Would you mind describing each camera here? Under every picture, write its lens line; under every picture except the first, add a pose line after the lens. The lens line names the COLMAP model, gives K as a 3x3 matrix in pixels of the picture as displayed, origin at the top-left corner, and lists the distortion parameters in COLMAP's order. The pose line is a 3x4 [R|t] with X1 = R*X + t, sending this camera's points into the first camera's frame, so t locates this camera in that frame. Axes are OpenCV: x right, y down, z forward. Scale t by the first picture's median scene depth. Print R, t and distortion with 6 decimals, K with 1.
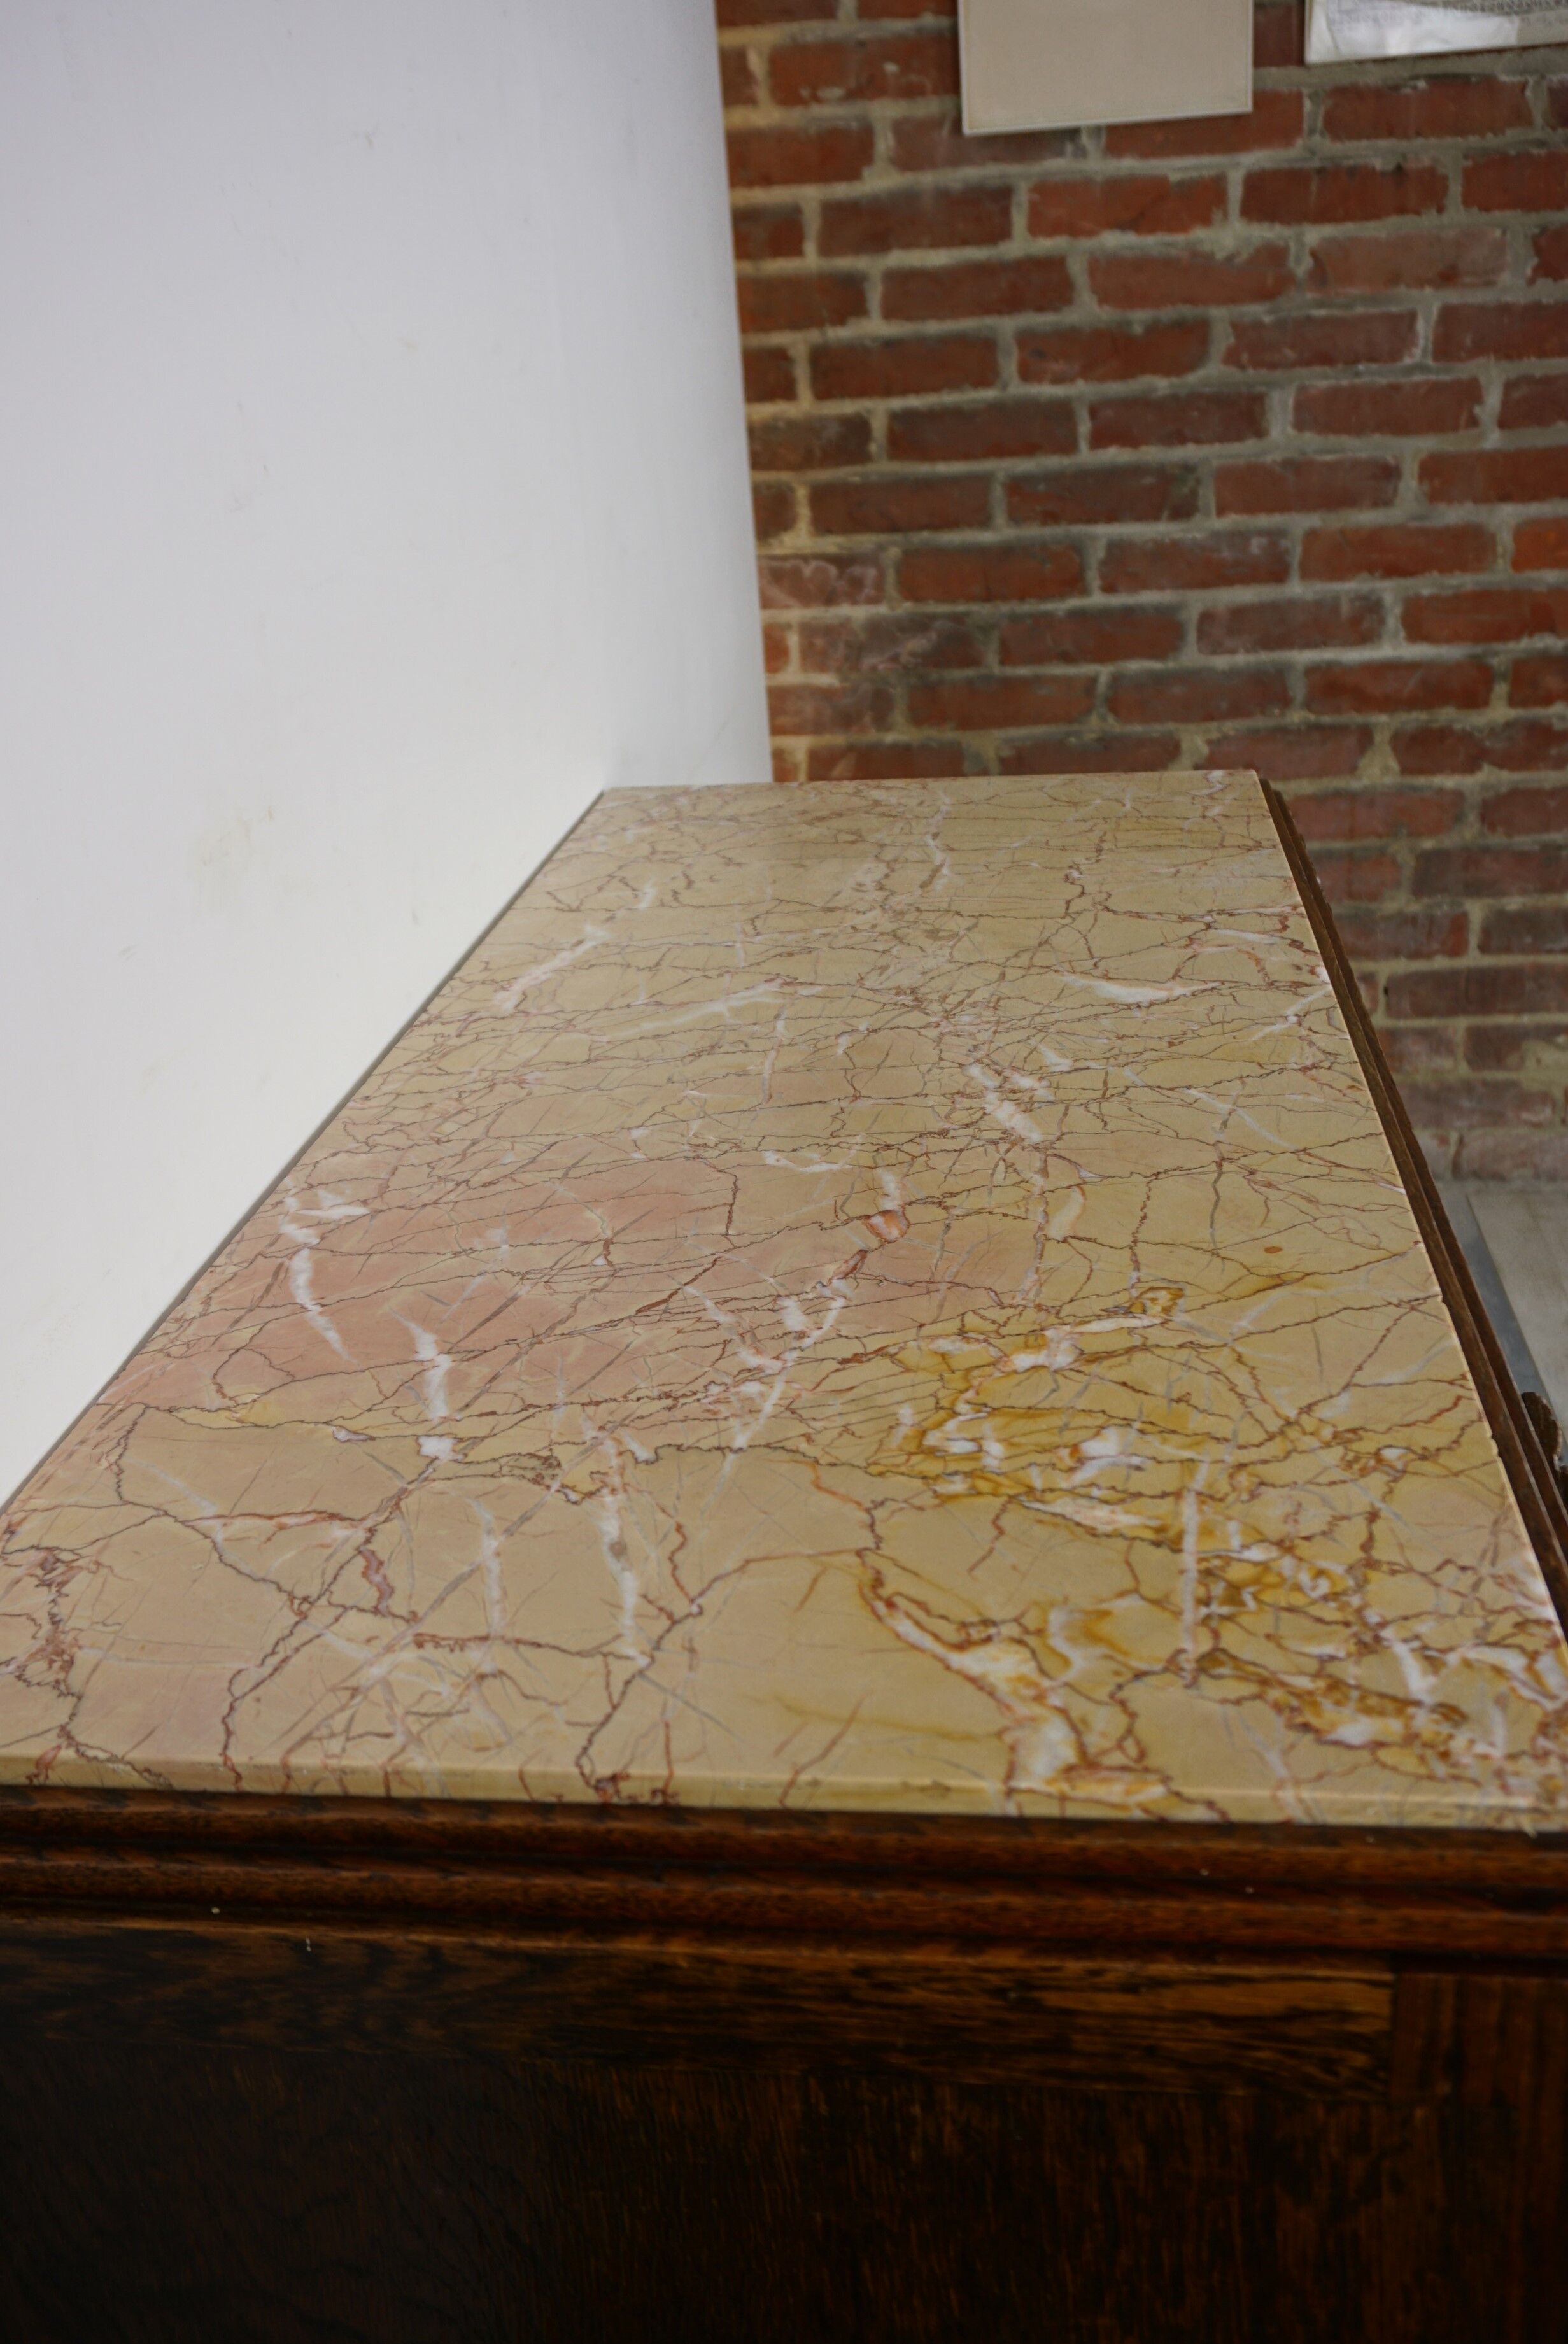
lens RADIAL K [[2173.9, 0, 784.0], [0, 2173.9, 1172.0], [0, 0, 1]] dist [-0.001283, -0.000122]
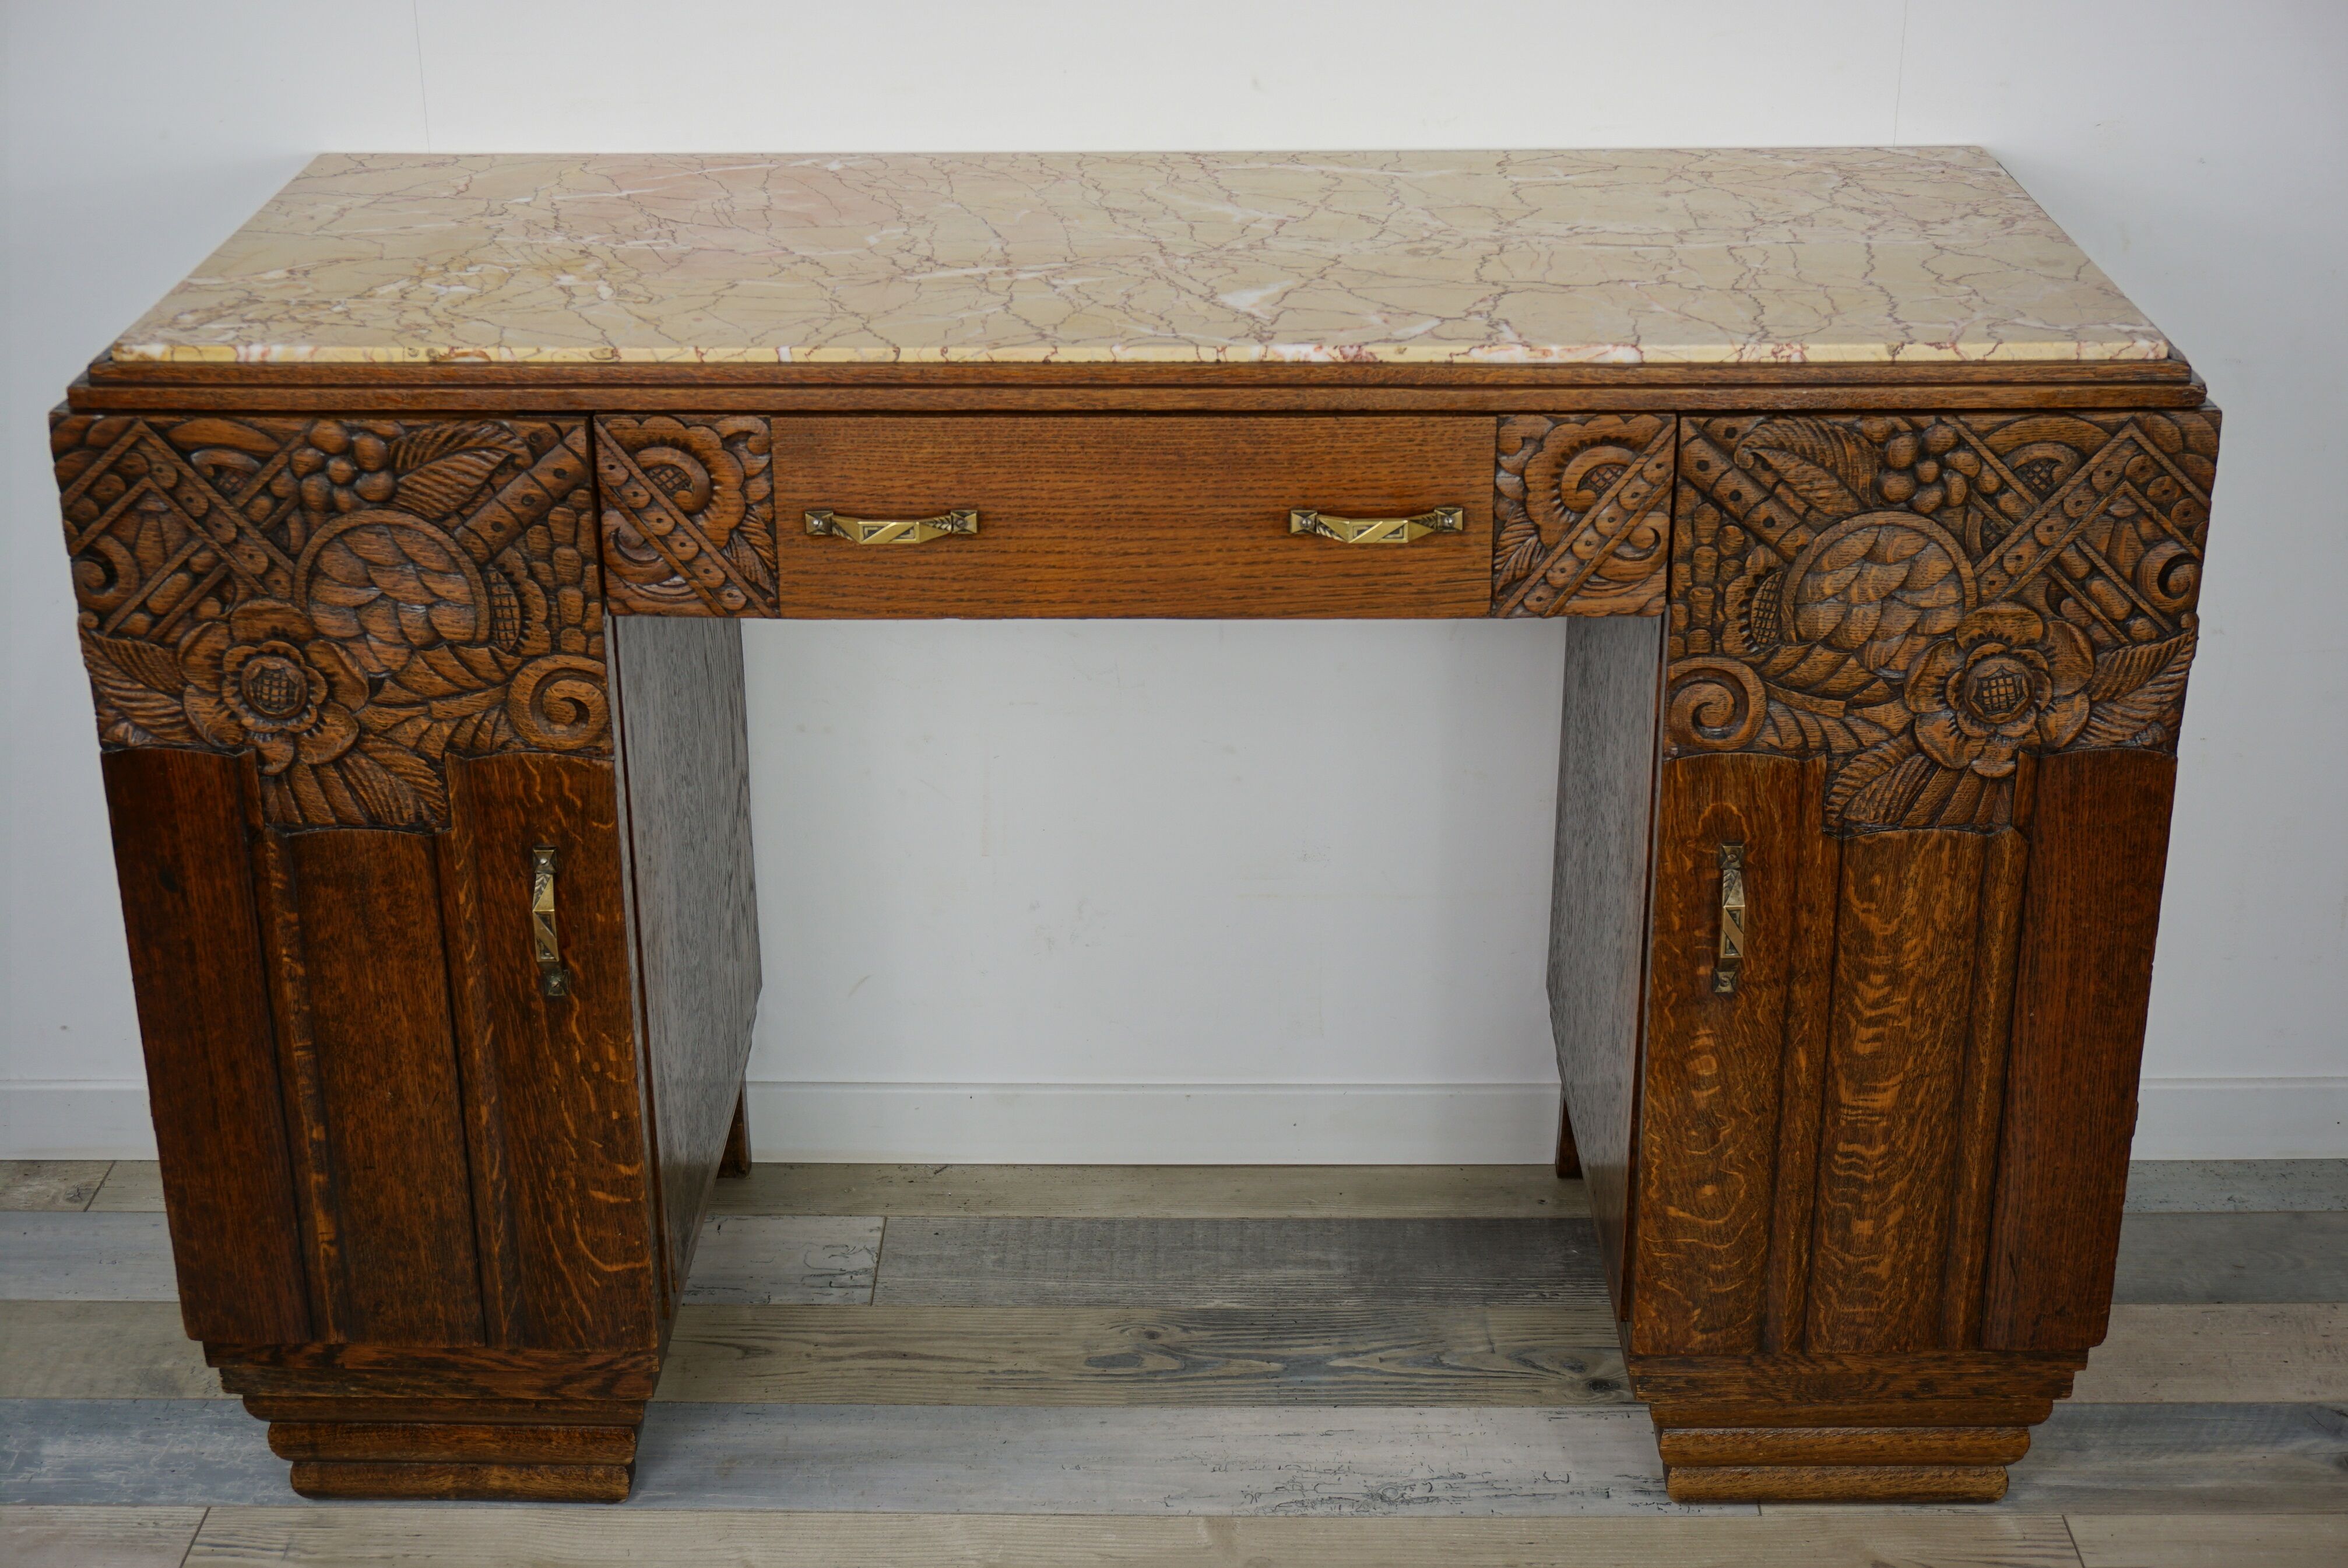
lens RADIAL K [[3334.2, 0, 1174.0], [0, 3334.2, 784.0], [0, 0, 1]] dist [0.048939, 0.061213]
pose [[0.107344, 0.445652, -0.888747, 2.329565], [-0.379453, 0.844610, 0.377690, -0.656587], [0.918963, 0.296695, 0.259767, 0.743259]]
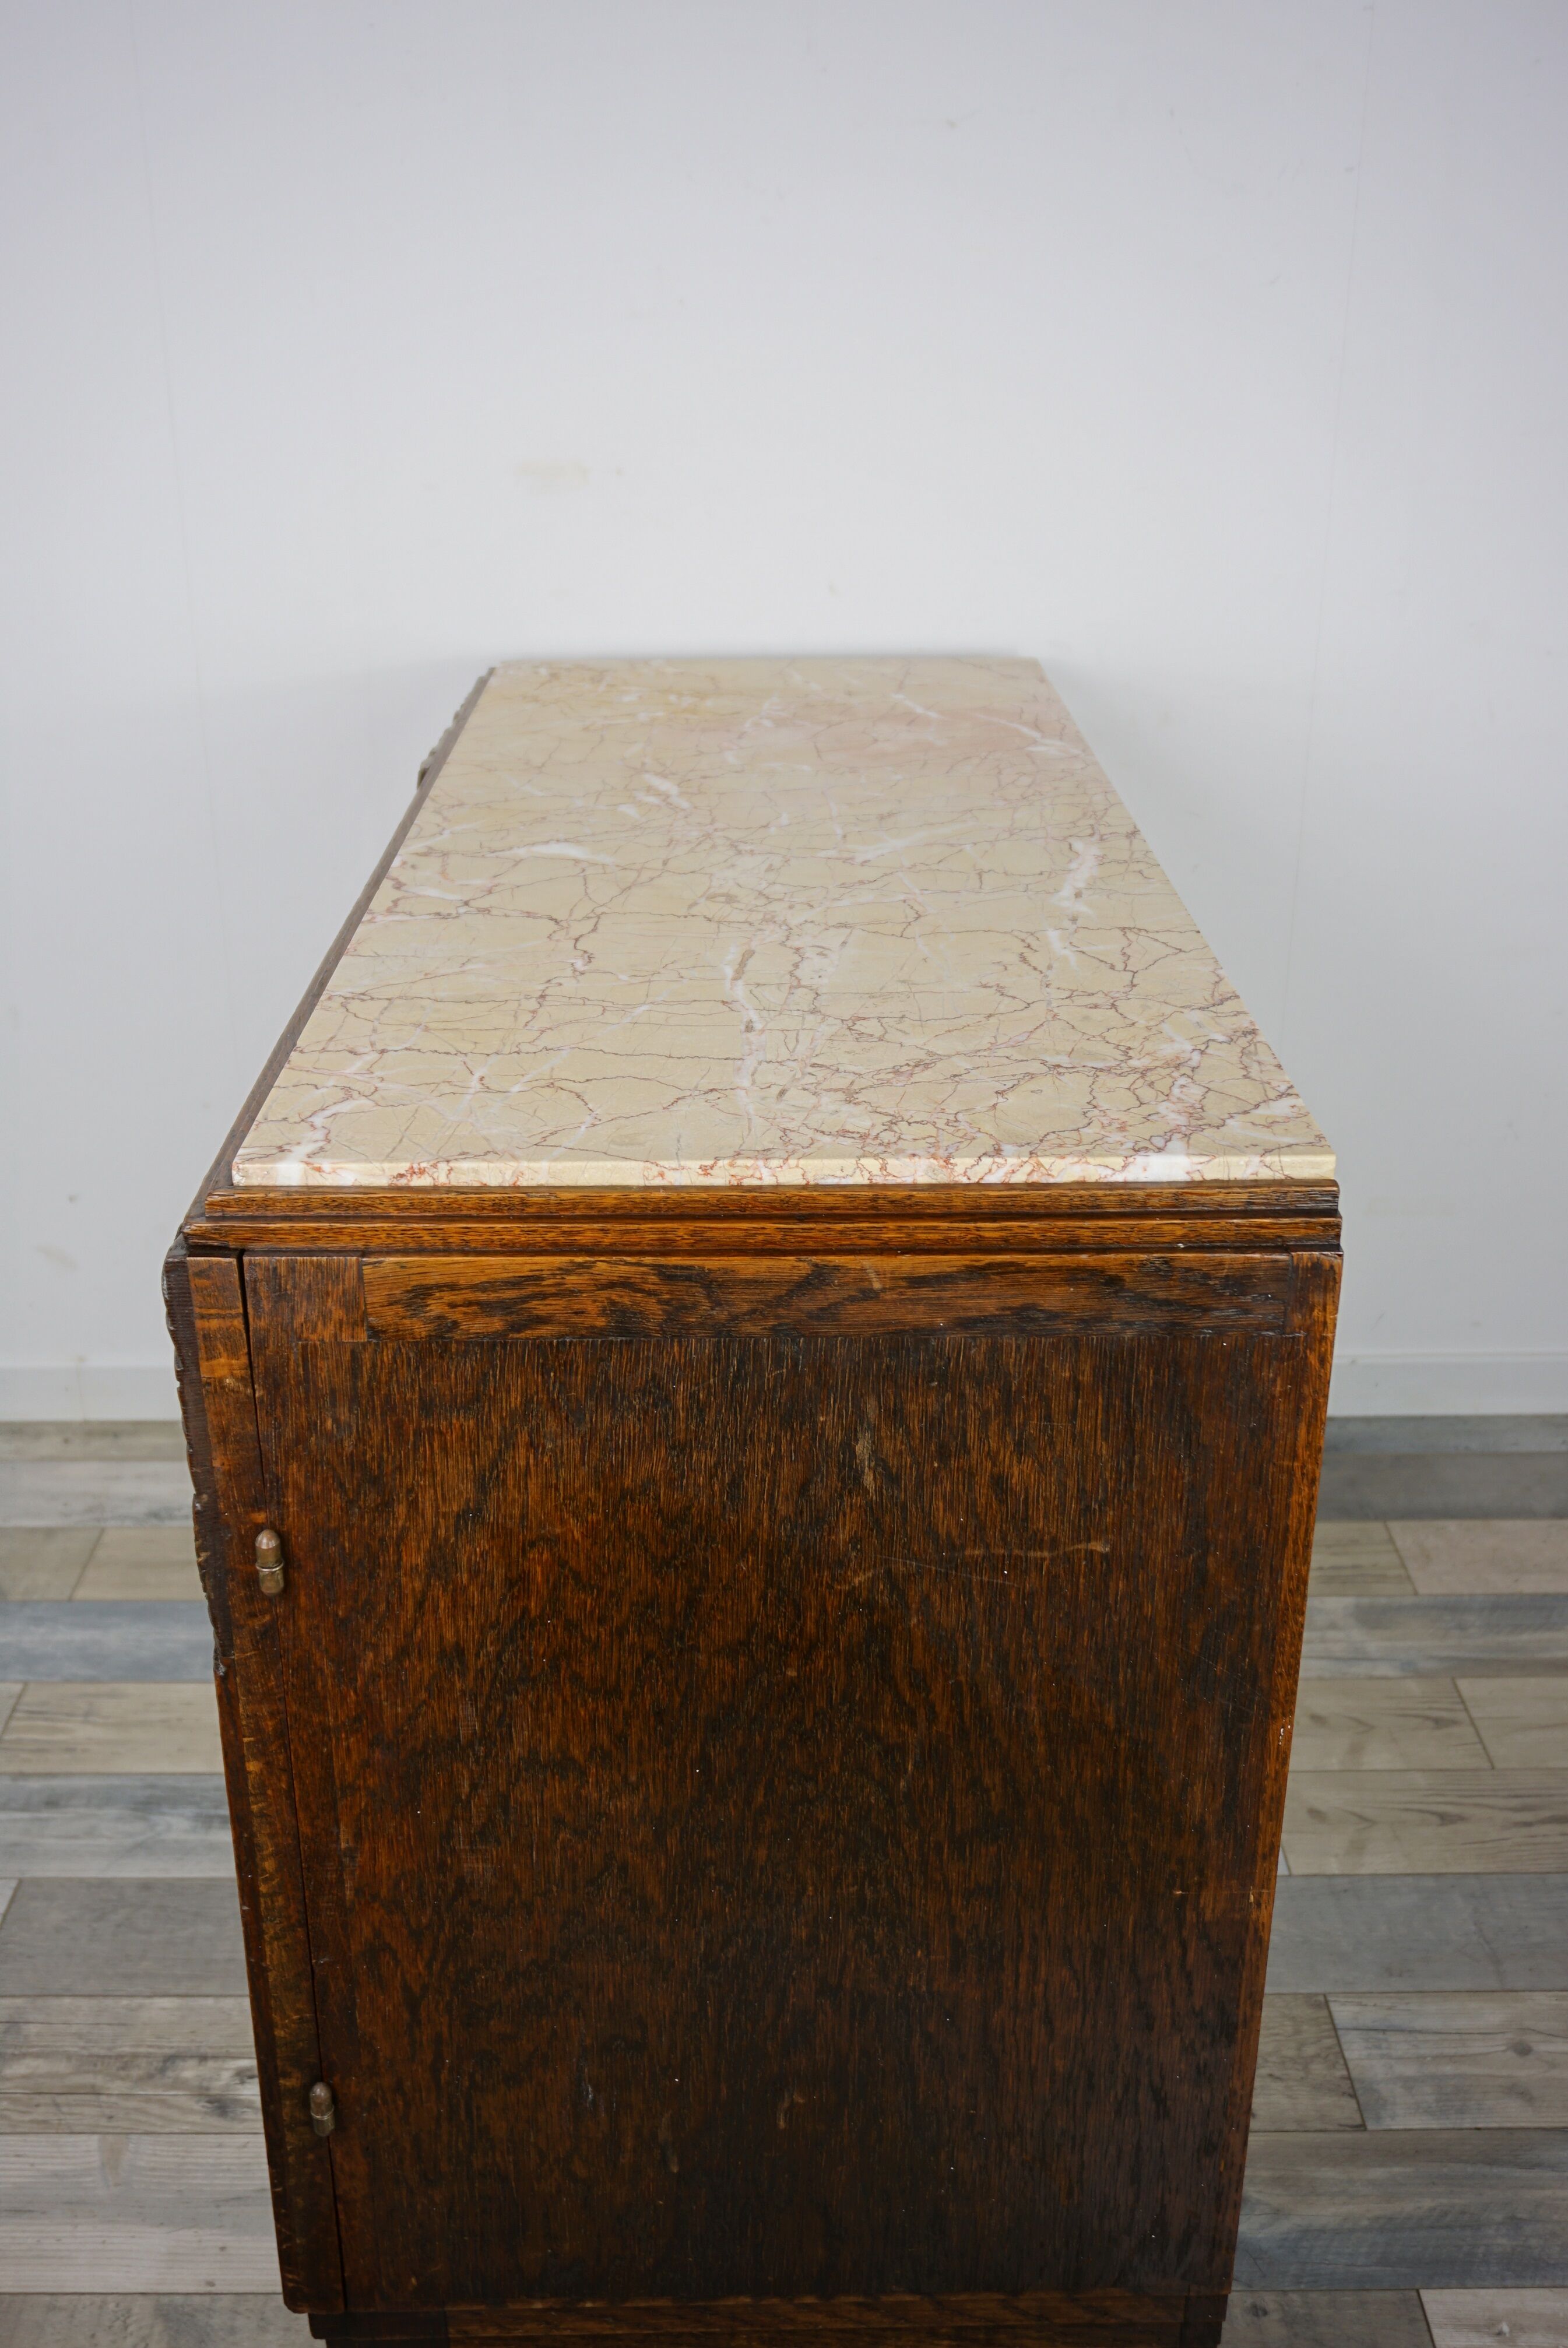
lens RADIAL K [[2369.6, 0, 784.0], [0, 2369.6, 1174.0], [0, 0, 1]] dist [-0.010624, 0.008860]
pose [[-0.990375, 0.107997, -0.086563, 0.216158], [0.015144, 0.706224, 0.707826, -1.141025], [0.137576, 0.699703, -0.701063, 2.644392]]
